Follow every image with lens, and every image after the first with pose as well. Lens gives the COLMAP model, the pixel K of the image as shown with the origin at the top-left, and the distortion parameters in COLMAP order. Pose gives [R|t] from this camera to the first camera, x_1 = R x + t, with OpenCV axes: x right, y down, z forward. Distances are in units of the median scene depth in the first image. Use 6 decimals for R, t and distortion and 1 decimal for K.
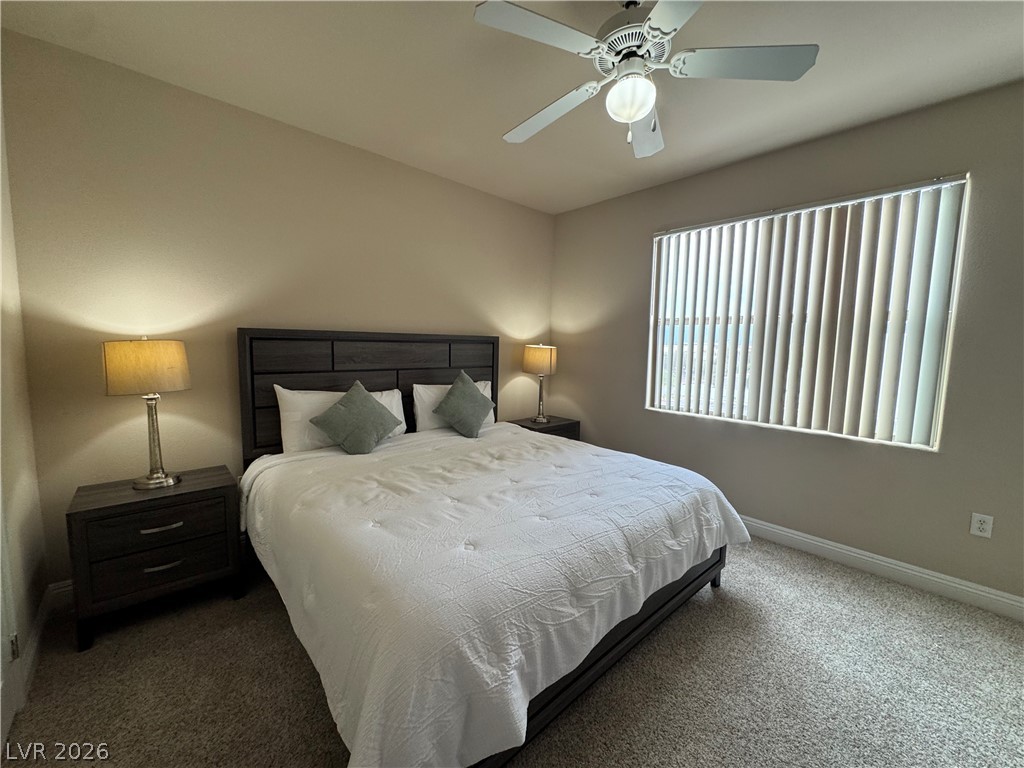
lens RADIAL K [[405.4, 0, 512.0], [0, 405.4, 384.0], [0, 0, 1]] dist [0.000451, 0.000070]
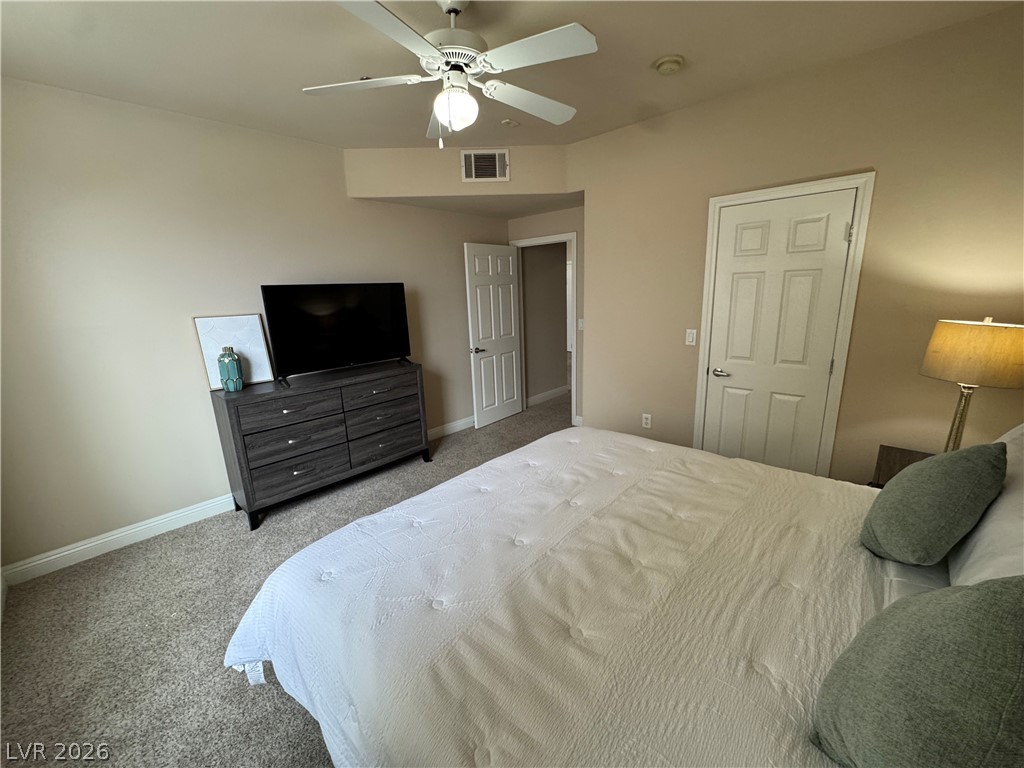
lens RADIAL K [[405.4, 0, 512.0], [0, 405.4, 384.0], [0, 0, 1]] dist [0.000451, 0.000070]
pose [[-0.996809, 0.032932, -0.072713, 0.162687], [0.008164, 0.948214, 0.317528, -0.225504], [0.079405, 0.315921, -0.945457, 1.523427]]
